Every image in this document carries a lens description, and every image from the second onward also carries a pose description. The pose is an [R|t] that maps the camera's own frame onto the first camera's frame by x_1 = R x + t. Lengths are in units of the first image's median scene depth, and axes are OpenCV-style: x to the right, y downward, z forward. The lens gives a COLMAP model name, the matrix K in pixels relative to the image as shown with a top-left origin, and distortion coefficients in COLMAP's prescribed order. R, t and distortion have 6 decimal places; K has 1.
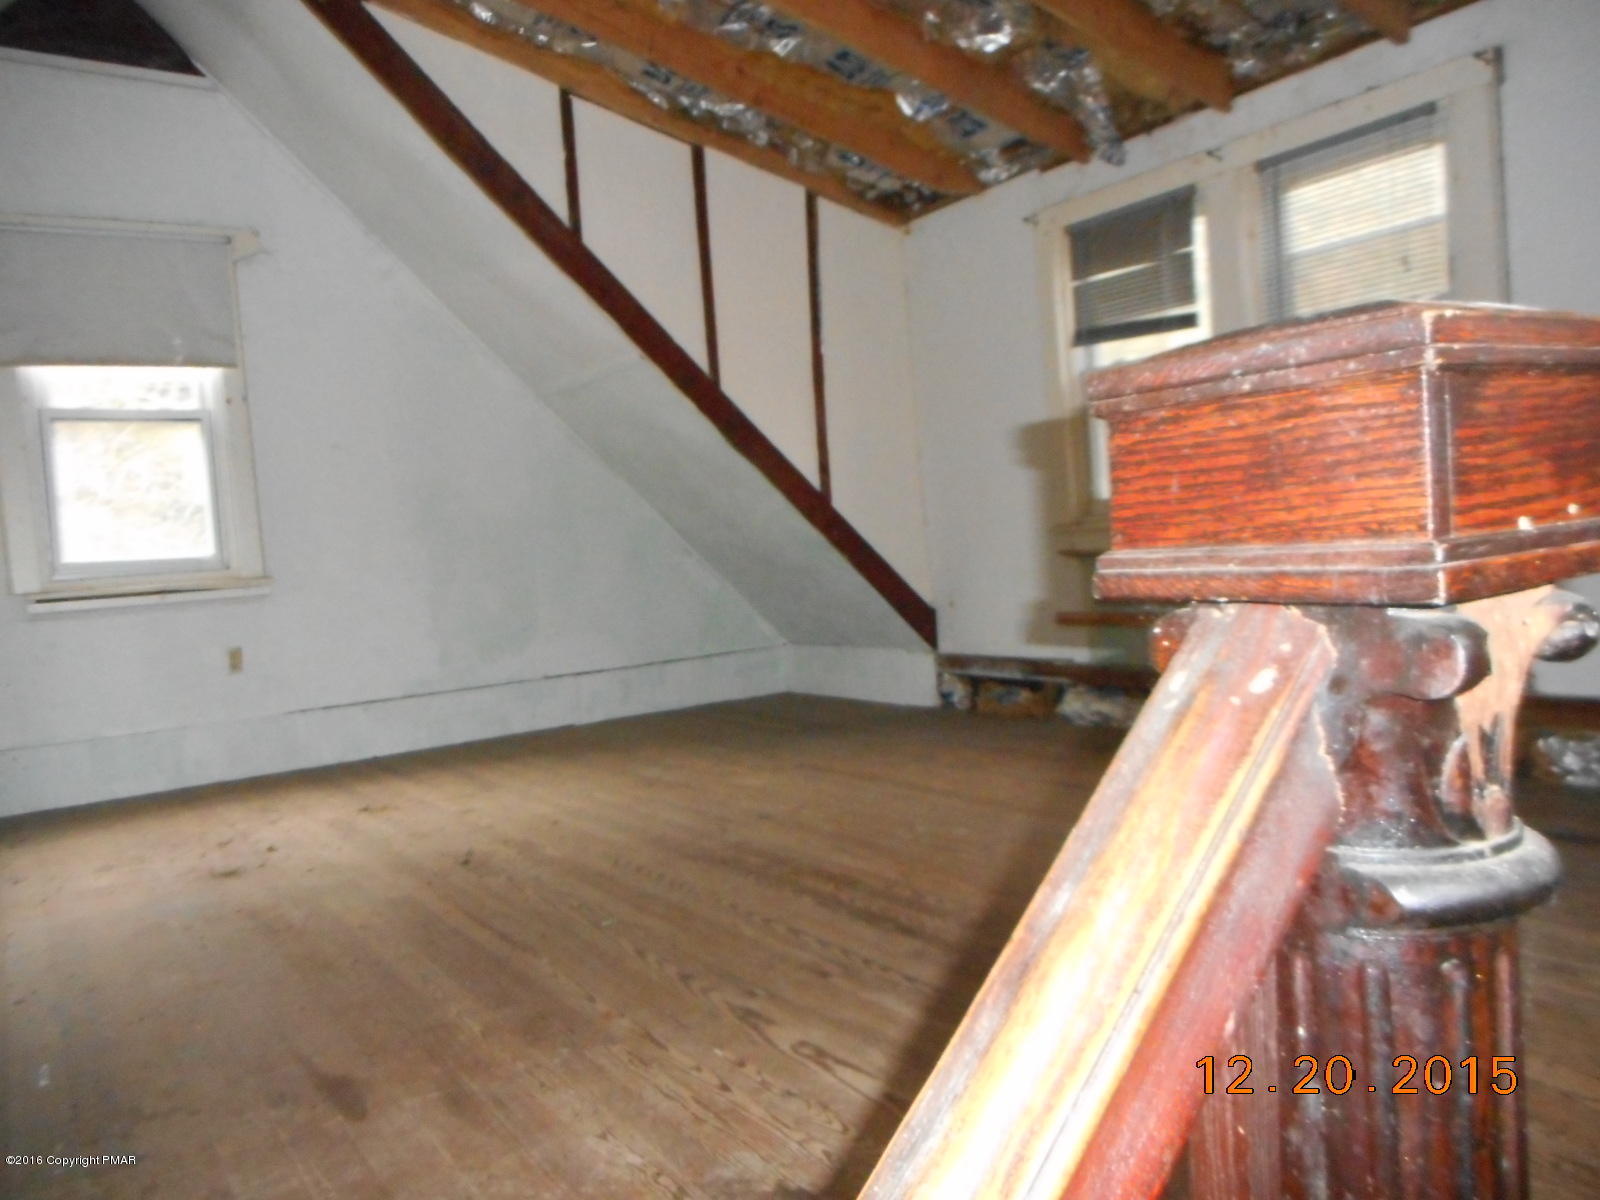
lens RADIAL K [[1173.7, 0, 800.0], [0, 1173.7, 600.0], [0, 0, 1]] dist [0.002758, -0.078749]
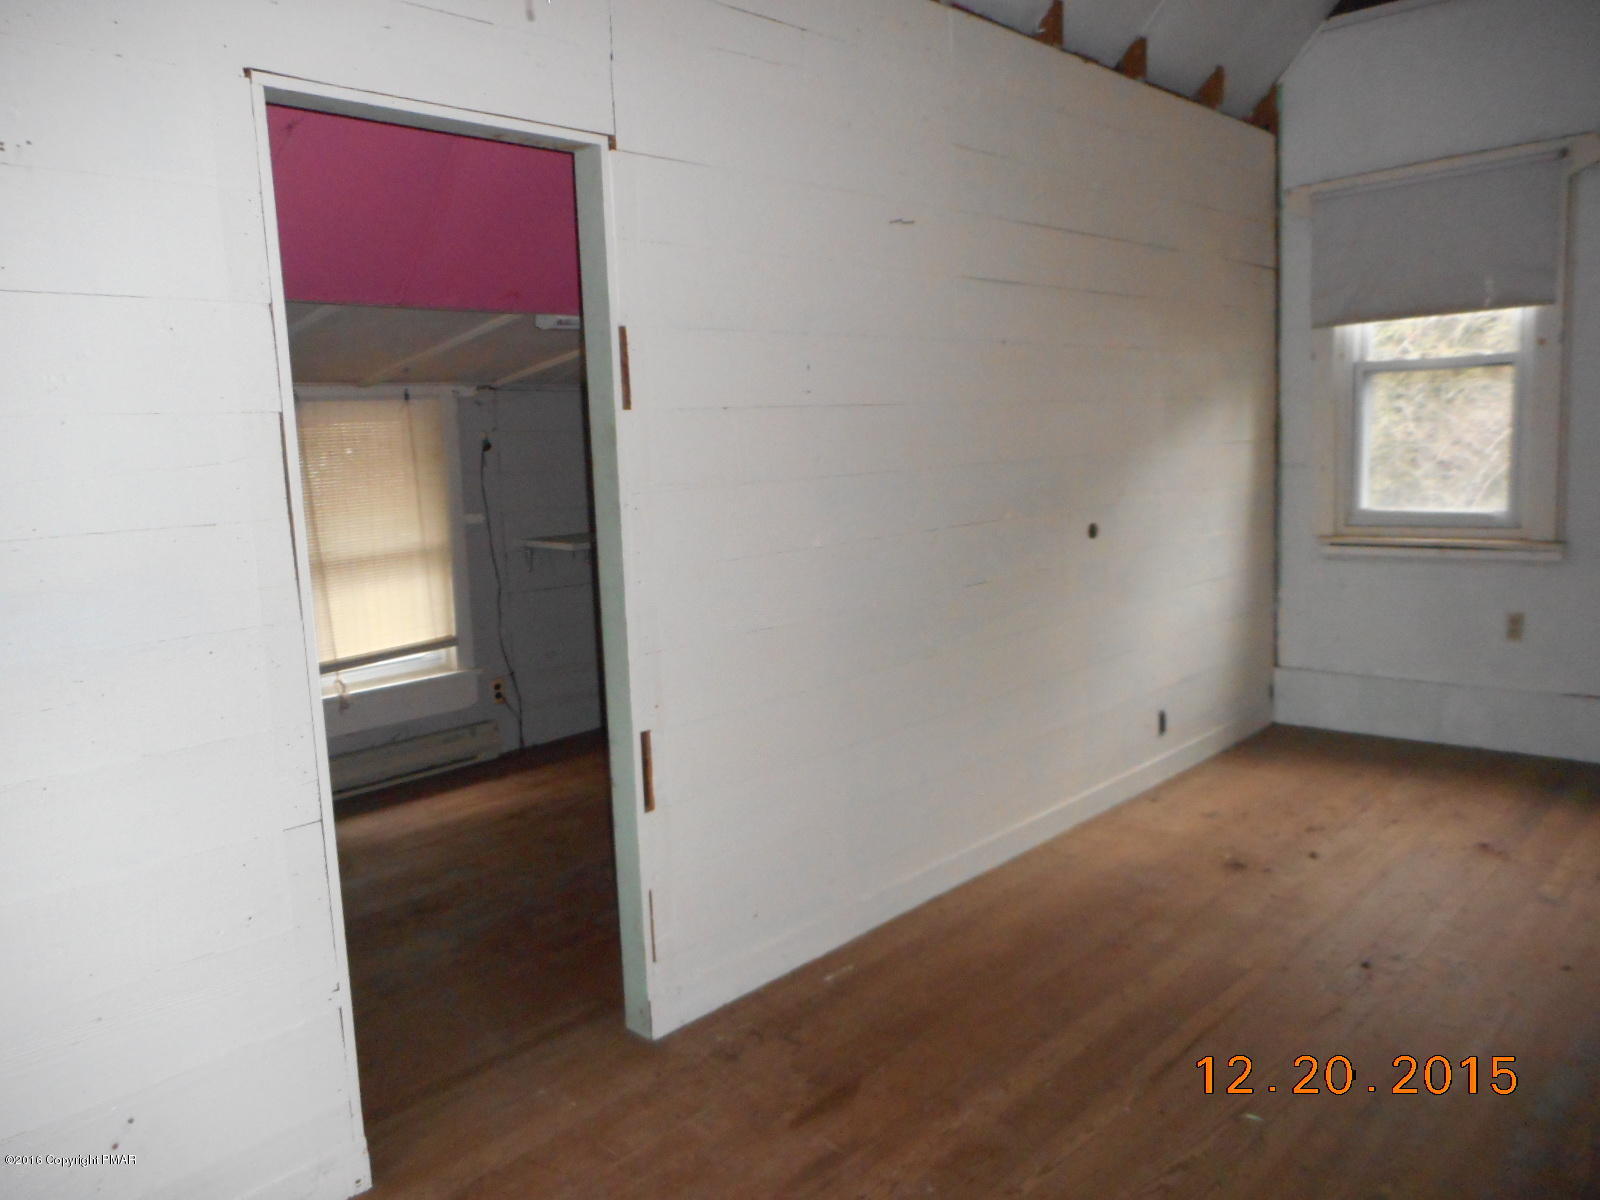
lens RADIAL K [[1145.0, 0, 800.0], [0, 1145.0, 600.0], [0, 0, 1]] dist [-0.000090, 0.000562]
pose [[0.212763, 0.191639, -0.958126, 0.284797], [-0.009455, 0.980936, 0.194102, -0.150818], [0.977058, -0.032239, 0.210519, 0.269757]]
